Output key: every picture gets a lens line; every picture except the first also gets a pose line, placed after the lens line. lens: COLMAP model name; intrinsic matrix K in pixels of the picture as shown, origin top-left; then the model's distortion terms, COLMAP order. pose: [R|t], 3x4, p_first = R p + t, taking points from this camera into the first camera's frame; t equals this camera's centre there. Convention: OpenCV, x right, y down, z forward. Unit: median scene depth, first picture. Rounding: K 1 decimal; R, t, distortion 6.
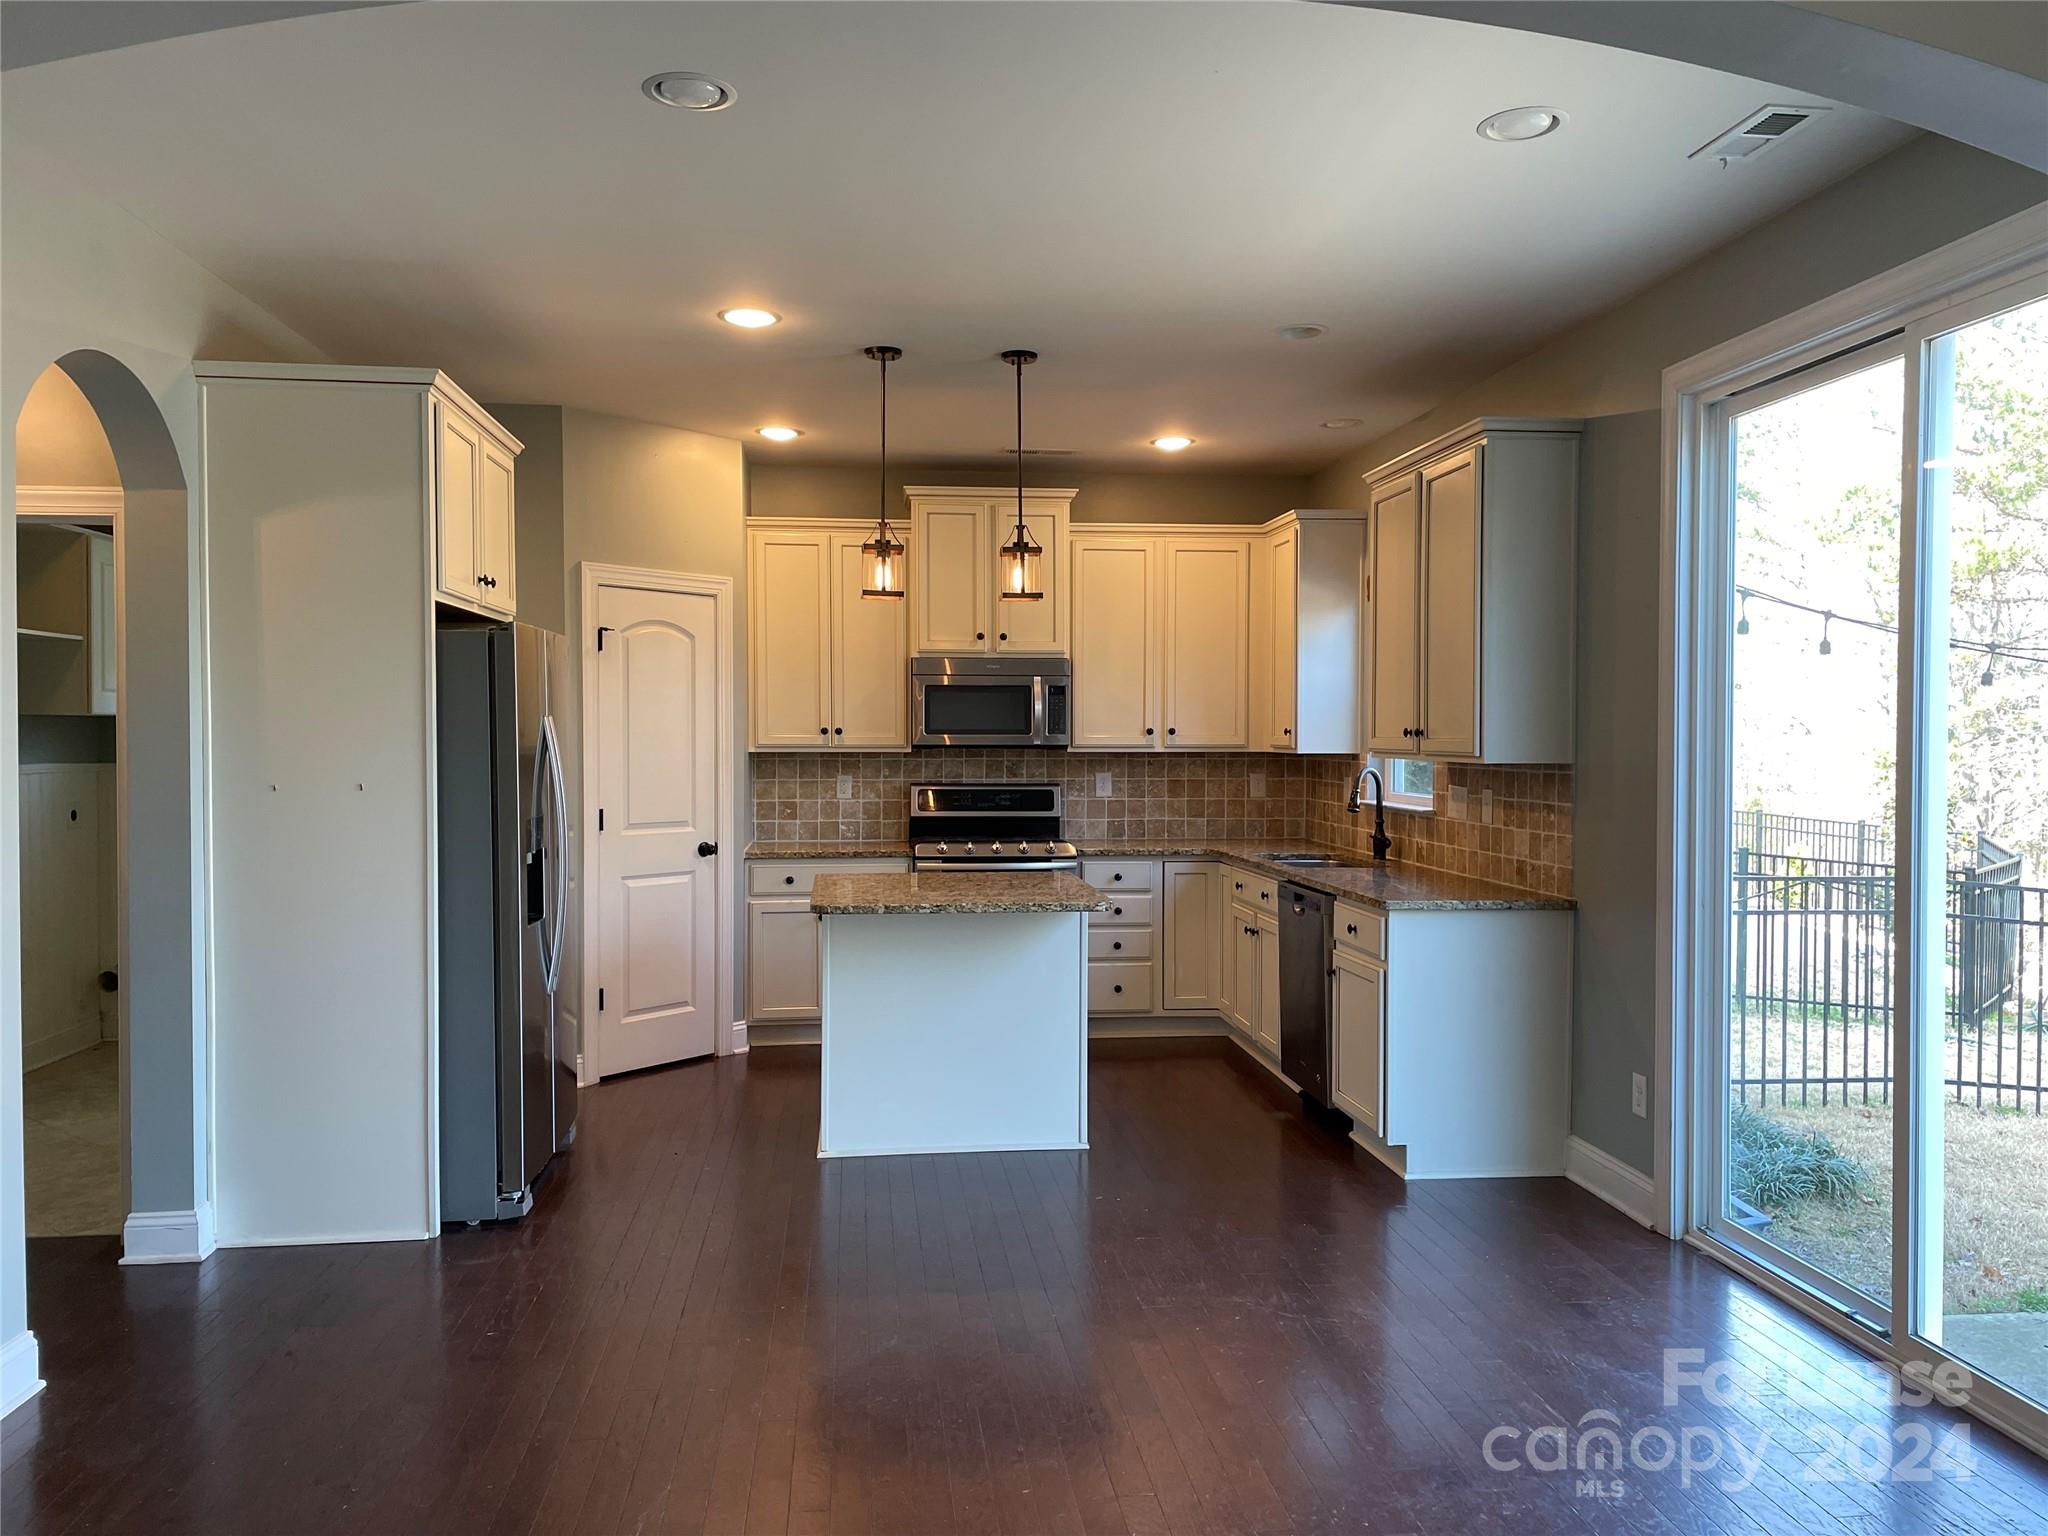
lens RADIAL K [[1541.6, 0, 1030.5], [0, 1541.6, 767.8], [0, 0, 1]] dist [0.045035, -0.040870]
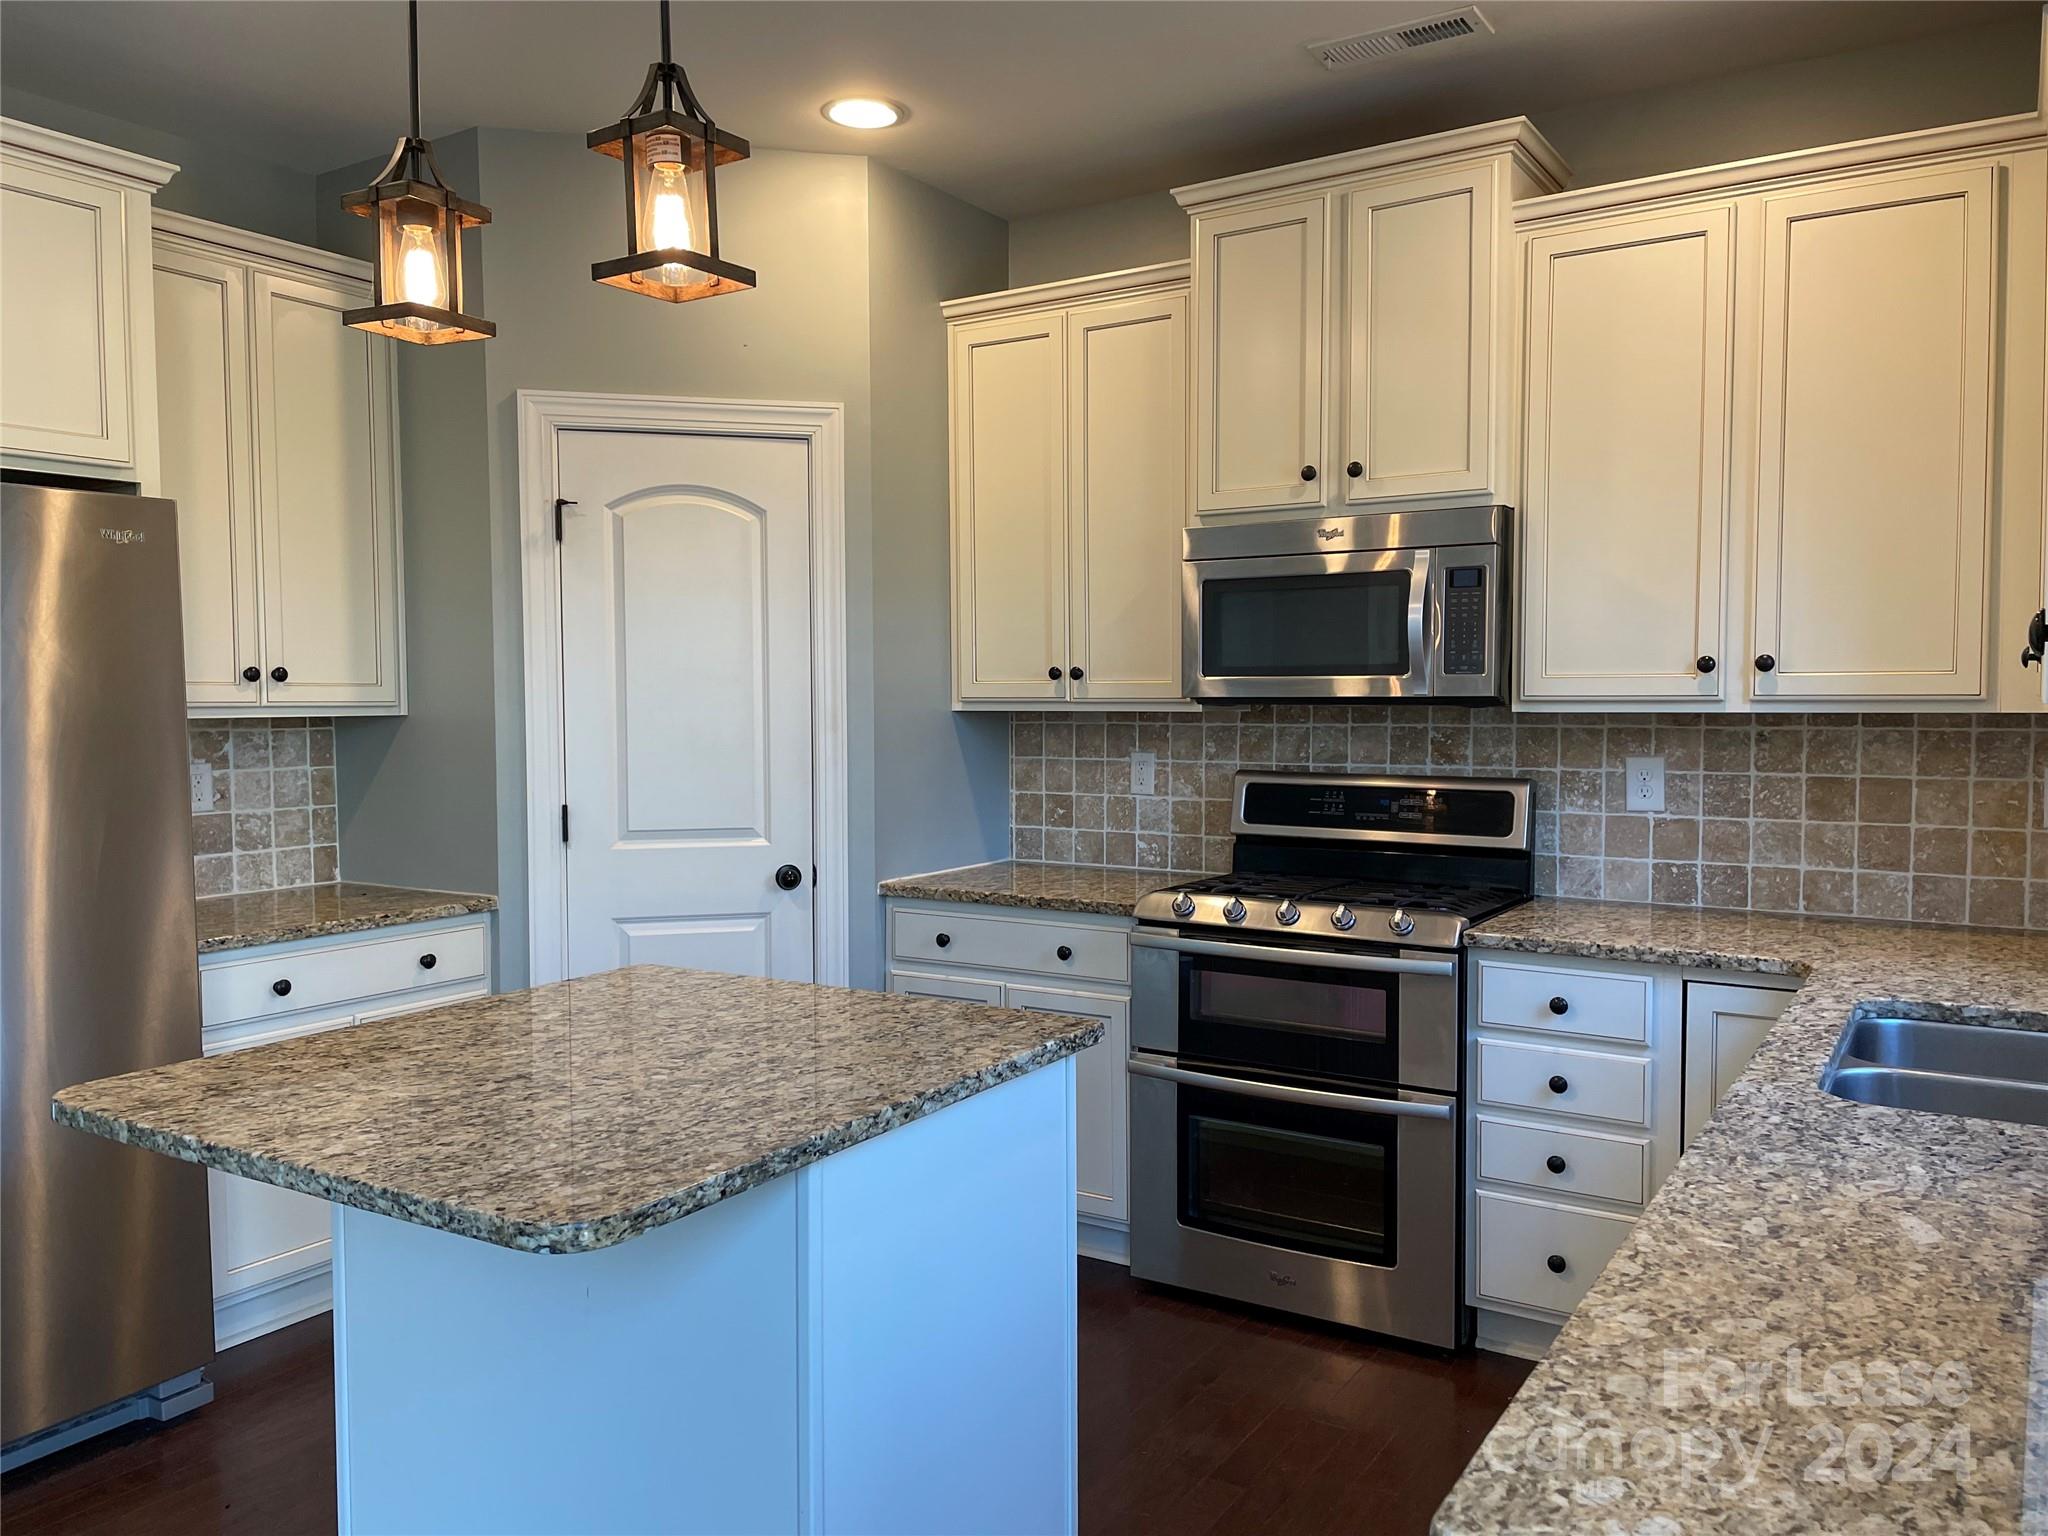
lens RADIAL K [[1541.6, 0, 1014.7], [0, 1541.6, 775.3], [0, 0, 1]] dist [0.045035, -0.040870]
pose [[0.771529, 0.030108, -0.635481, 0.202479], [-0.008203, 0.999267, 0.037384, -0.007470], [0.636141, -0.023630, 0.771211, 0.548744]]
